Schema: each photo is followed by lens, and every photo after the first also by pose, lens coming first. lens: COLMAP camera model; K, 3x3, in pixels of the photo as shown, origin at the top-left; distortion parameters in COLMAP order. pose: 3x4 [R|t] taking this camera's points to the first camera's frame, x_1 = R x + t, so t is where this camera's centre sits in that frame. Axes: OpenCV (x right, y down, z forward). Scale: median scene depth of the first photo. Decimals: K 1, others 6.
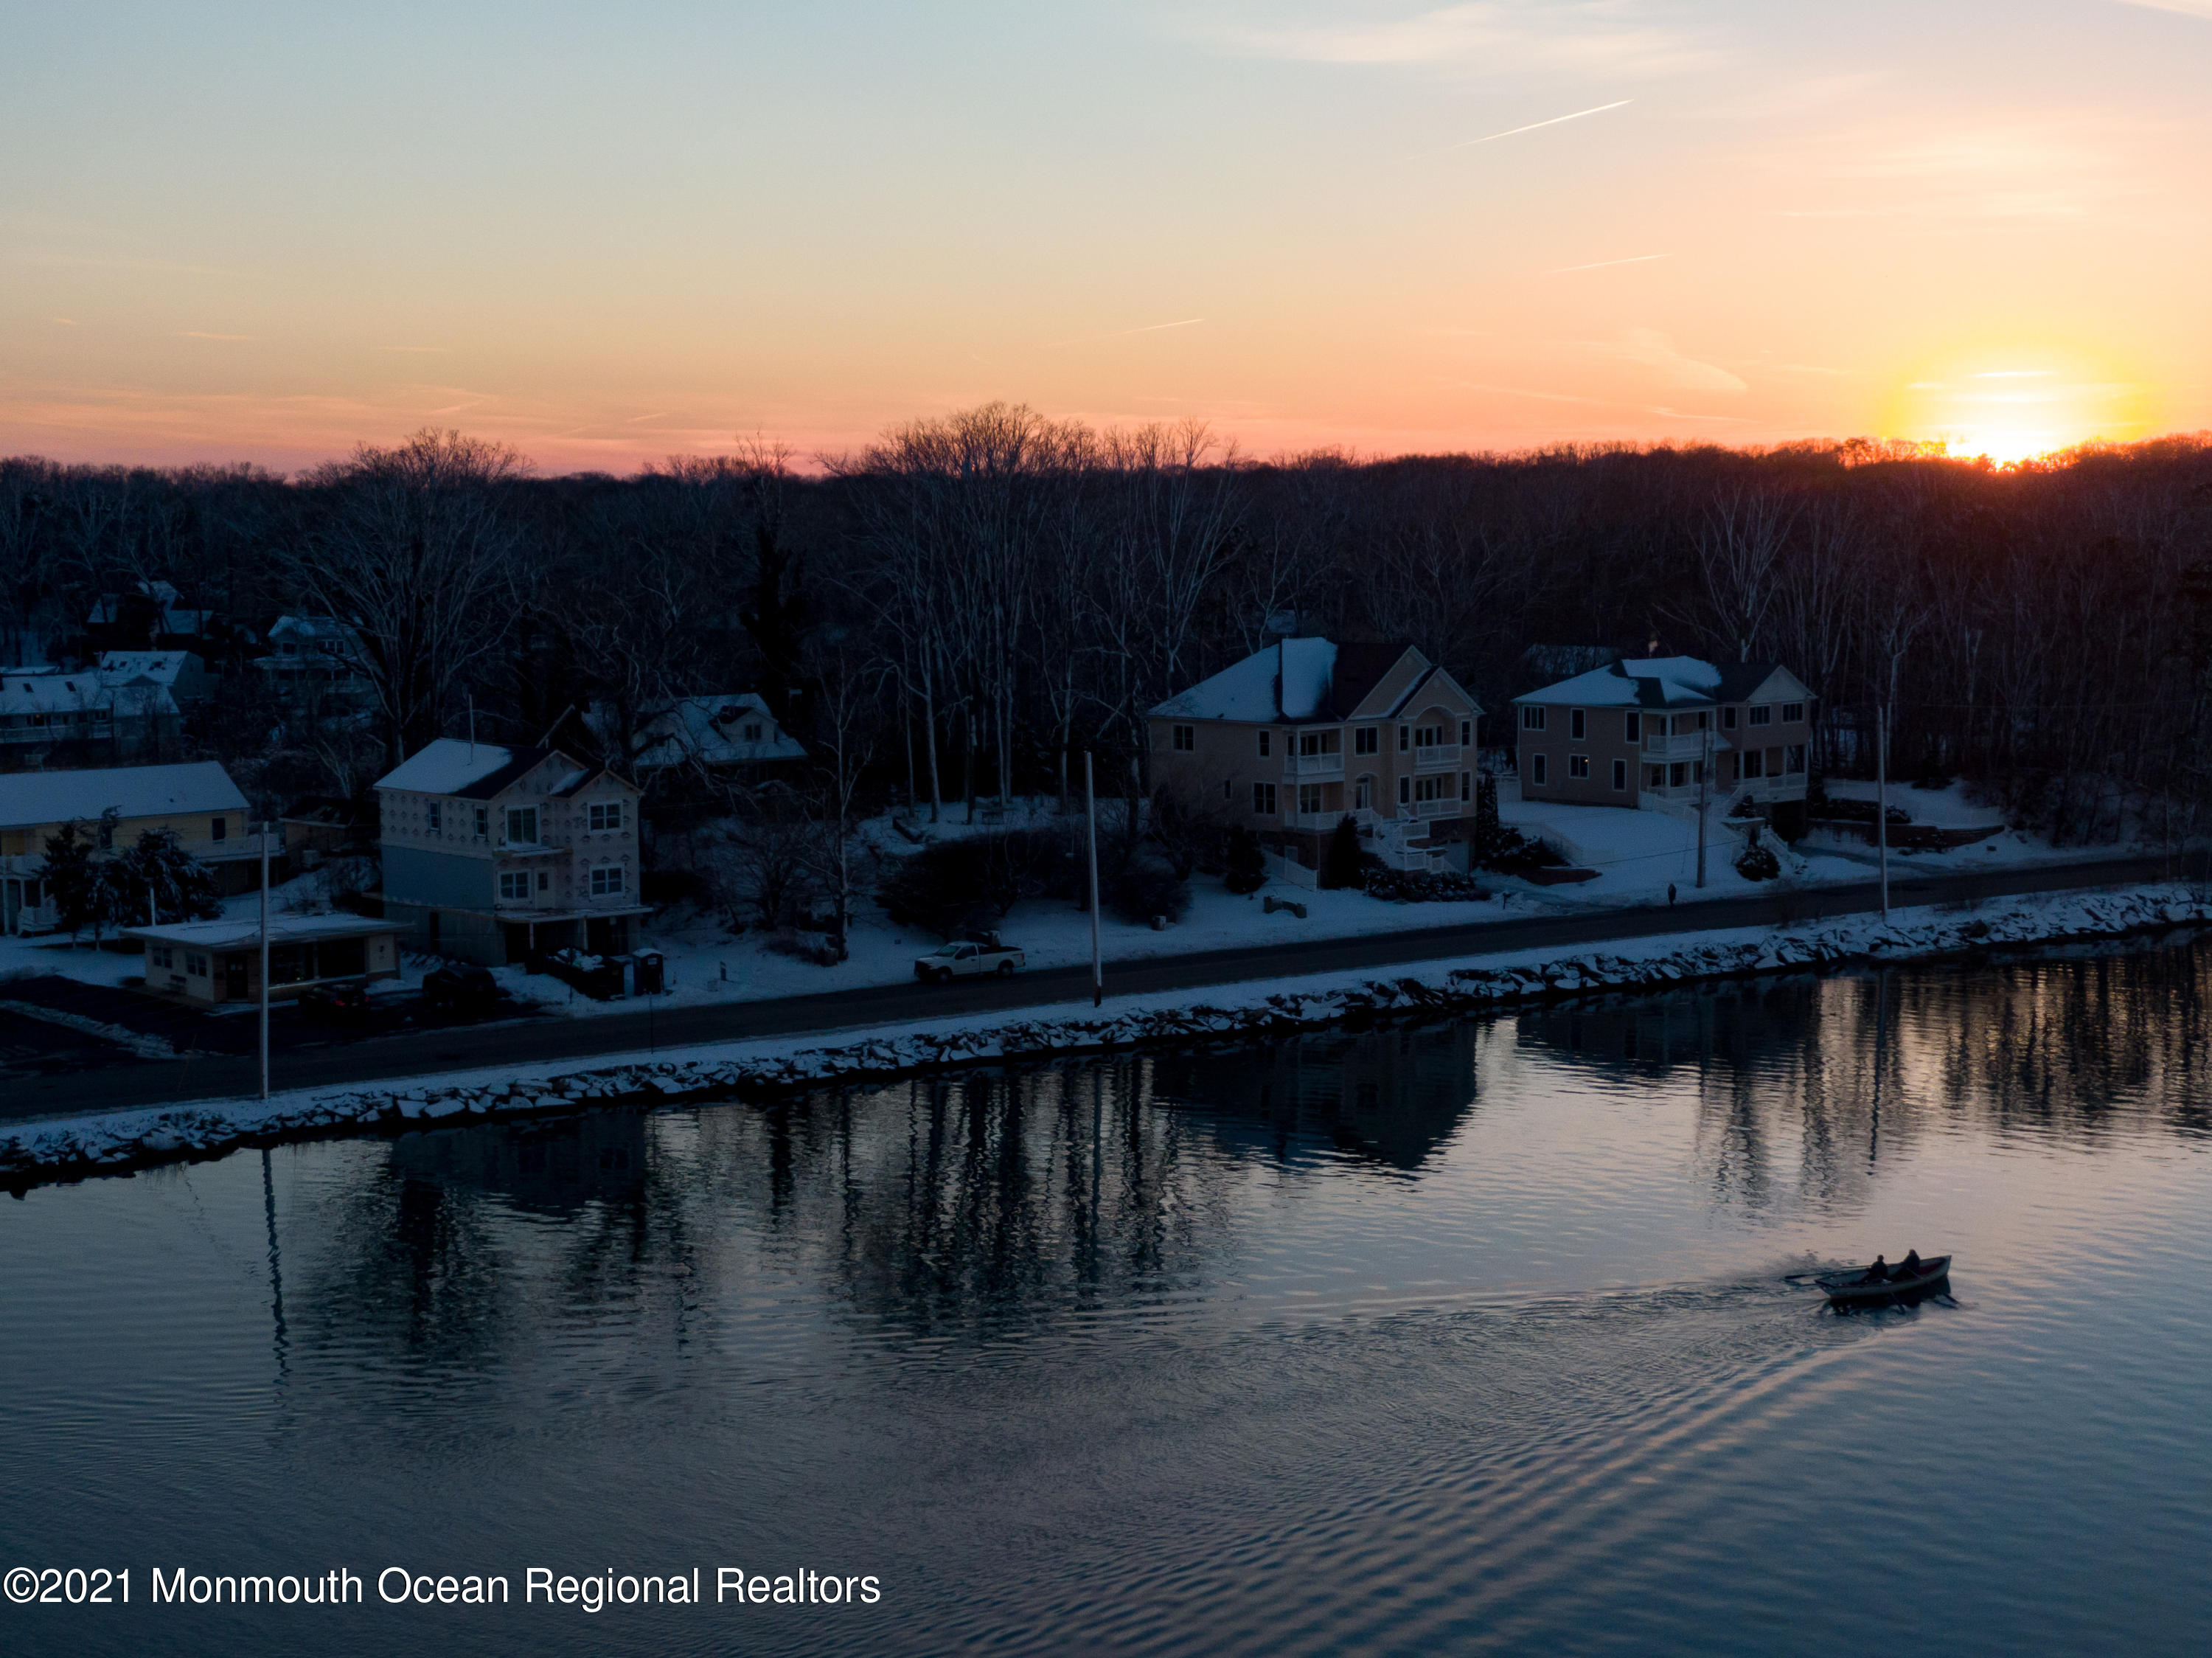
lens RADIAL K [[3143.5, 0, 1106.0], [0, 3143.5, 829.0], [0, 0, 1]] dist [0.054771, -0.231588]
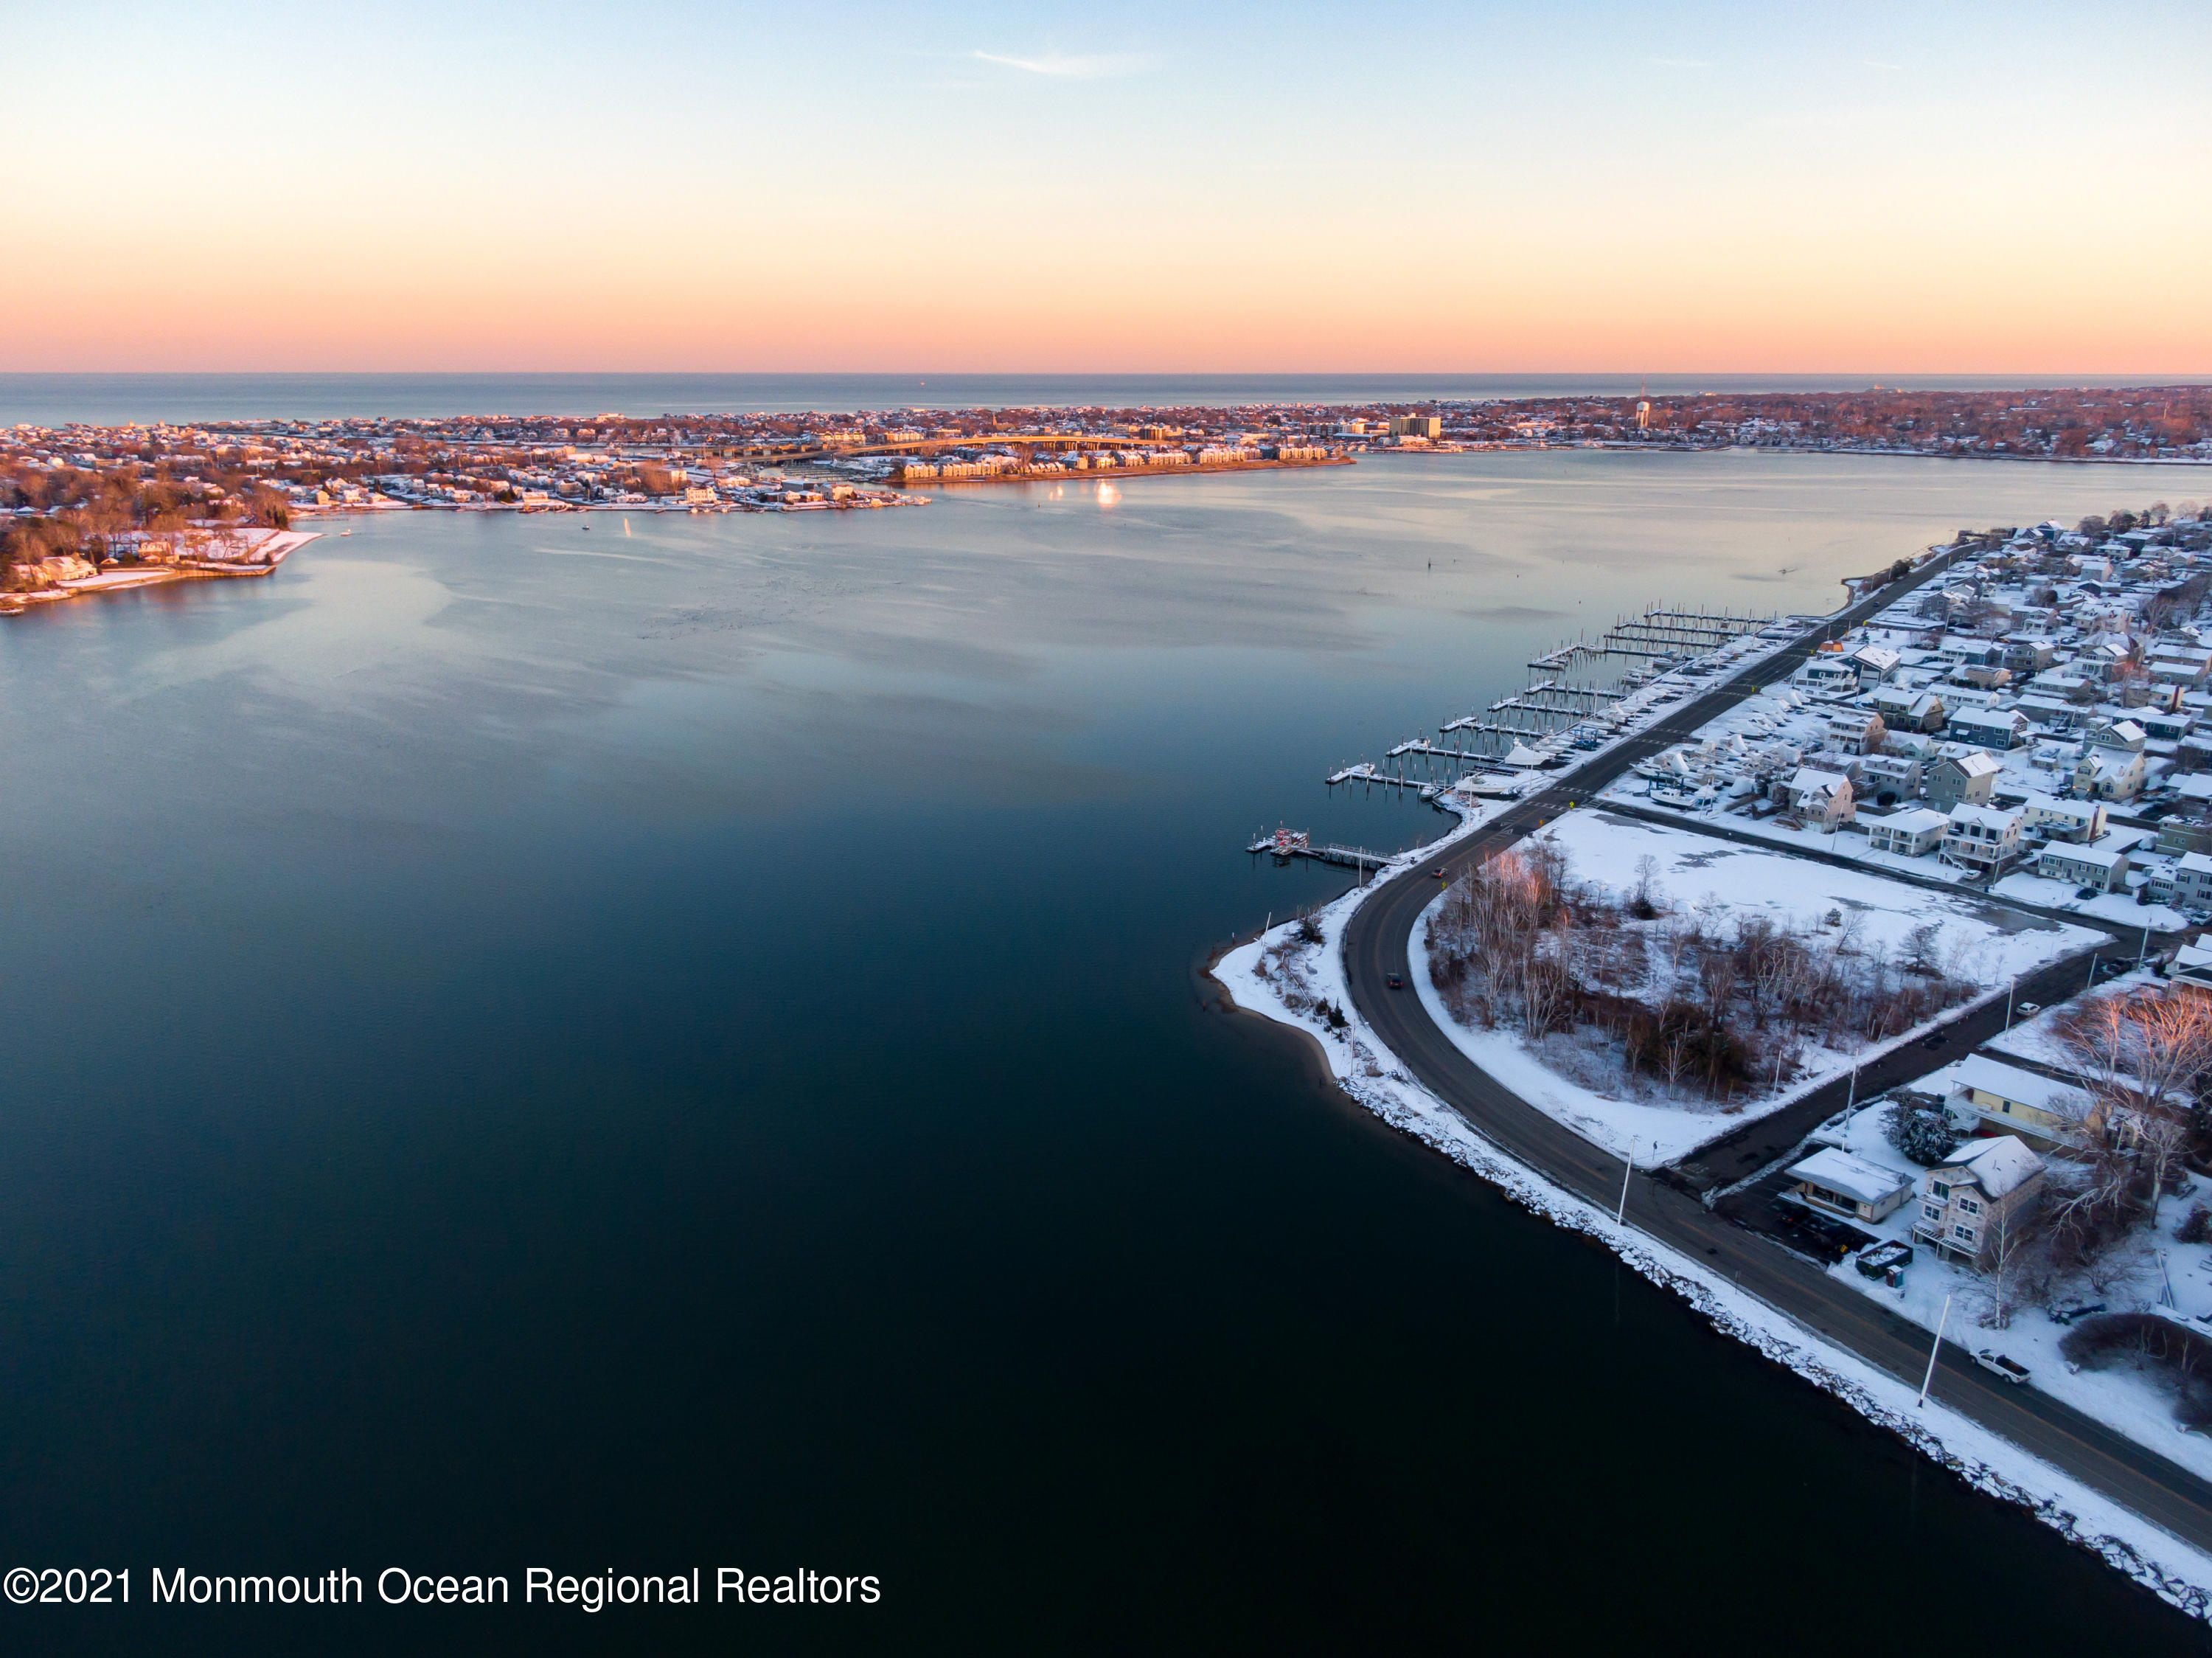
lens RADIAL K [[1641.1, 0, 1106.0], [0, 1641.1, 829.0], [0, 0, 1]] dist [0.026002, -0.038247]
pose [[-0.055931, 0.280583, -0.958199, 0.826571], [-0.100230, 0.953275, 0.284992, -0.482378], [0.993391, 0.111980, -0.025194, 0.416819]]
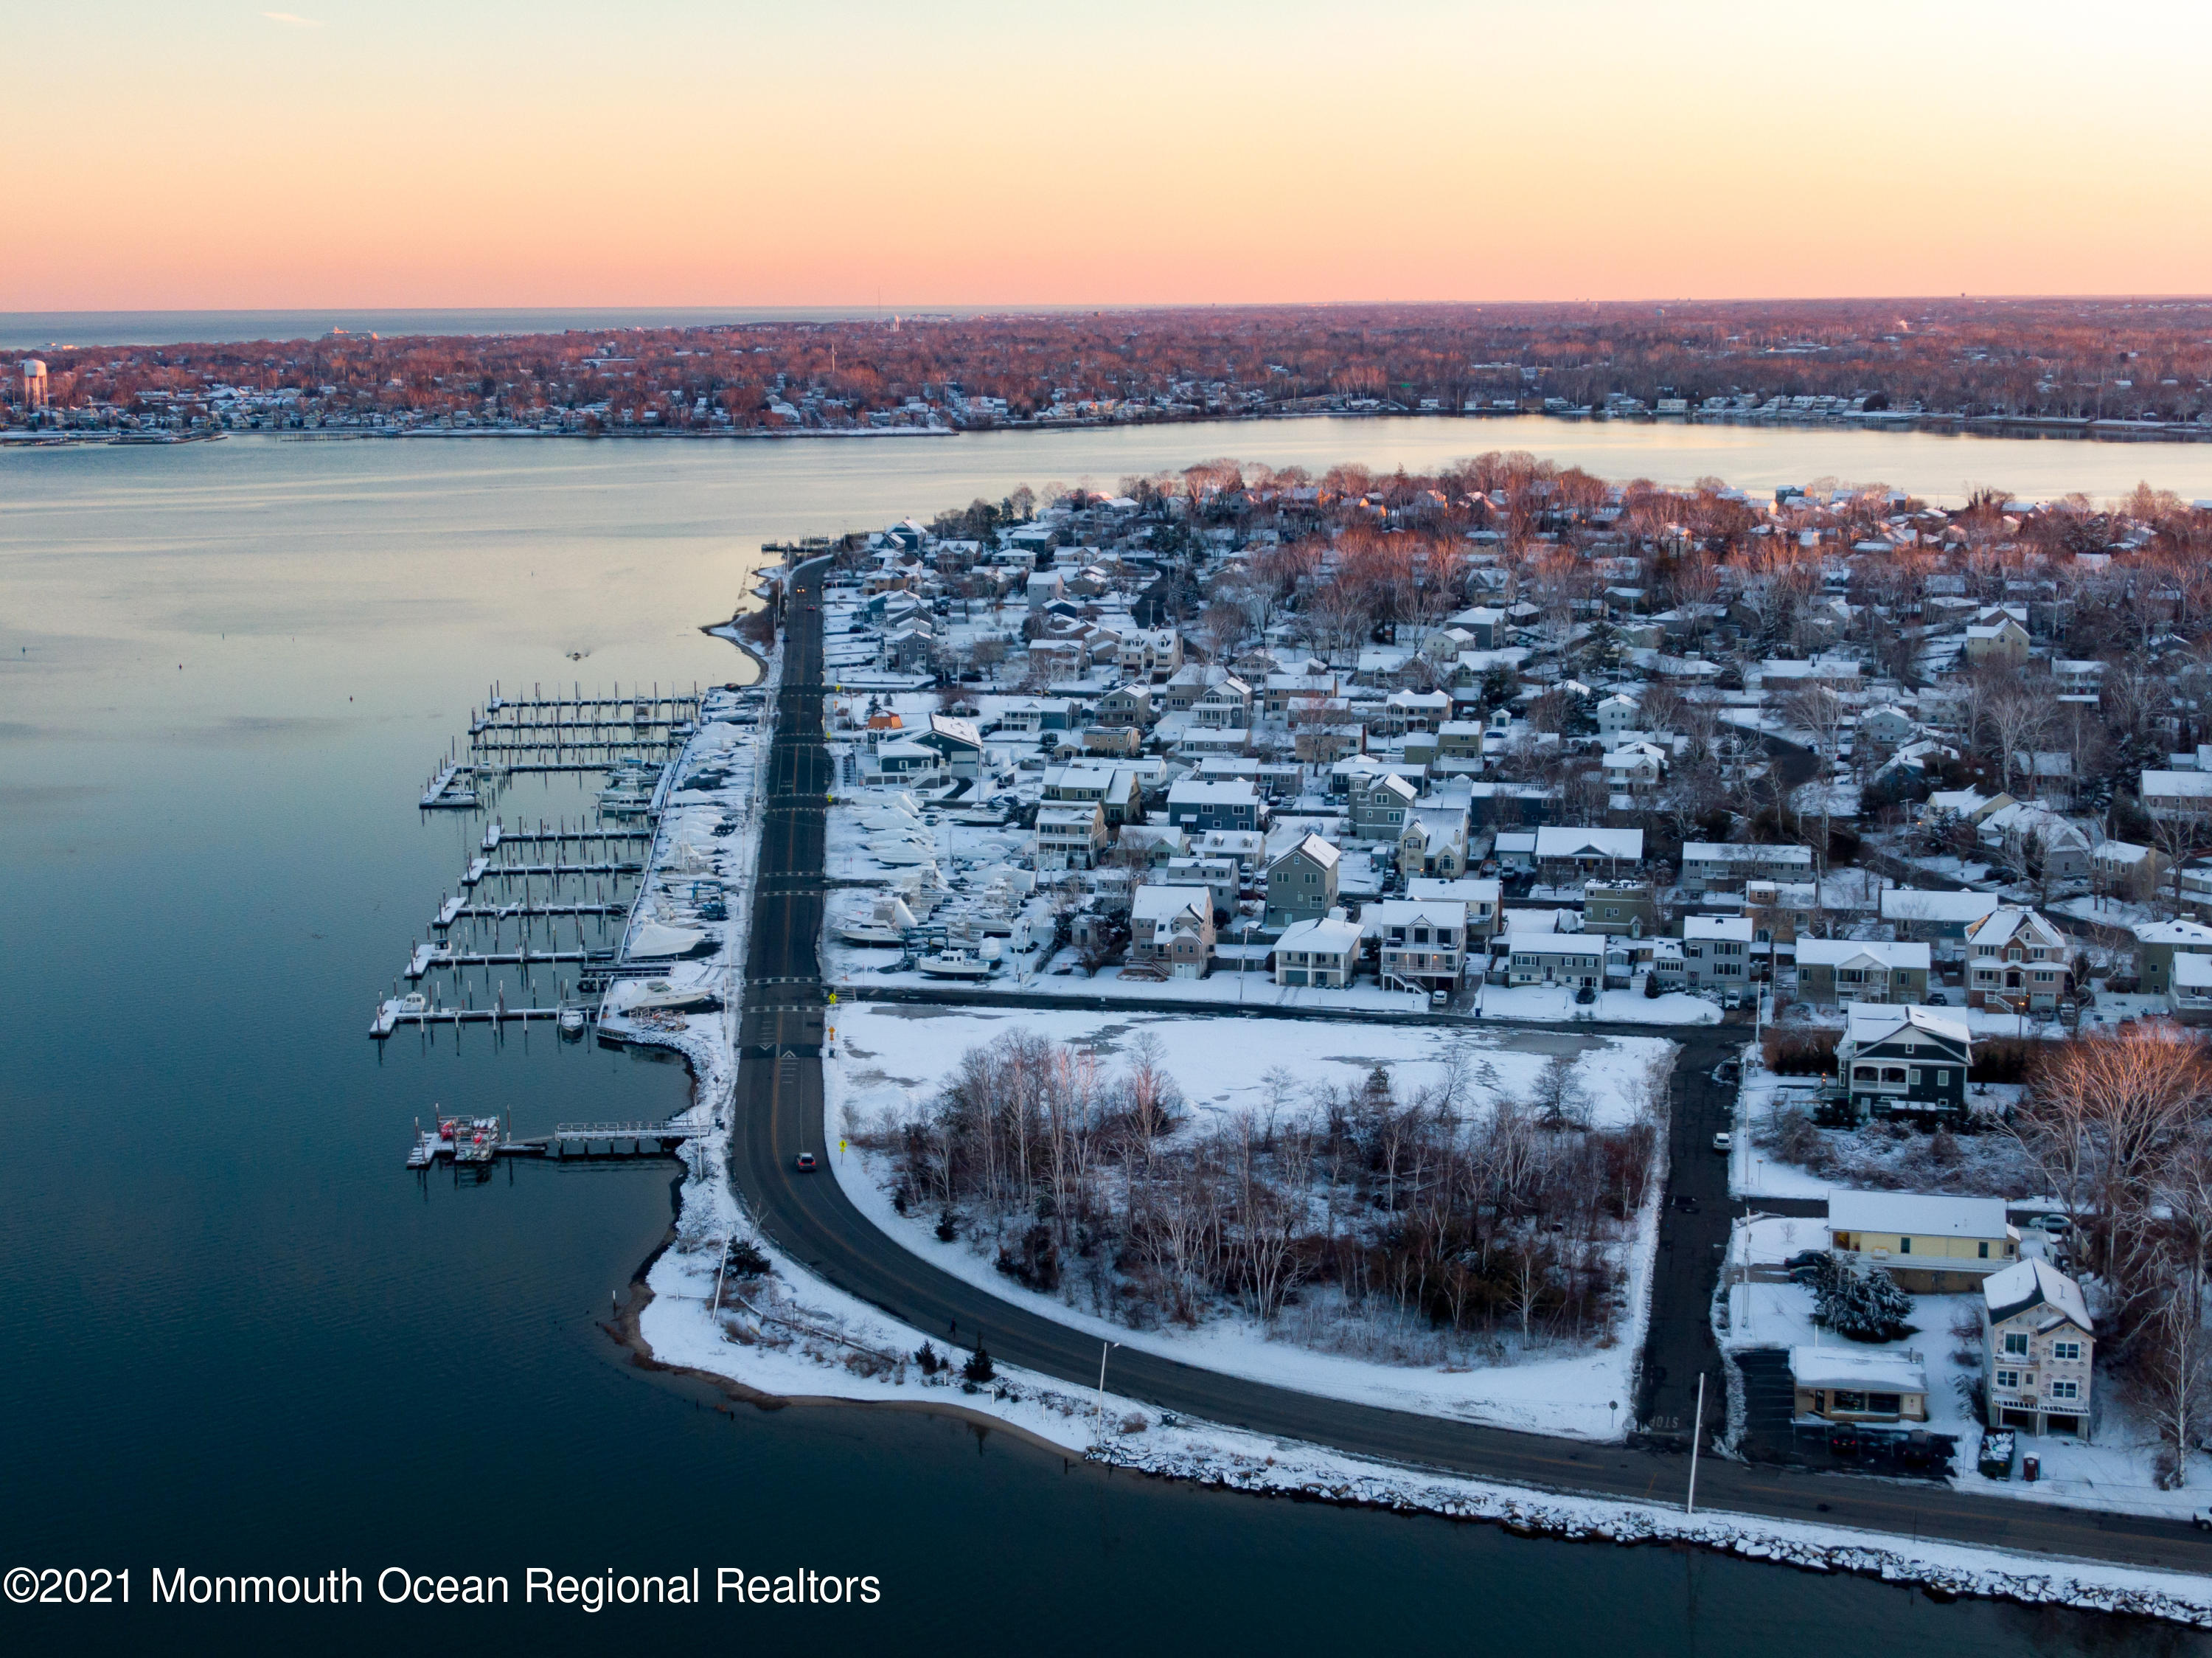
lens RADIAL K [[3052.7, 0, 1106.0], [0, 3052.7, 829.0], [0, 0, 1]] dist [0.034476, -0.170390]
pose [[0.589960, 0.146476, -0.794036, 0.710814], [-0.080708, 0.989180, 0.122509, -0.398005], [0.803389, -0.008190, 0.595398, -0.284924]]
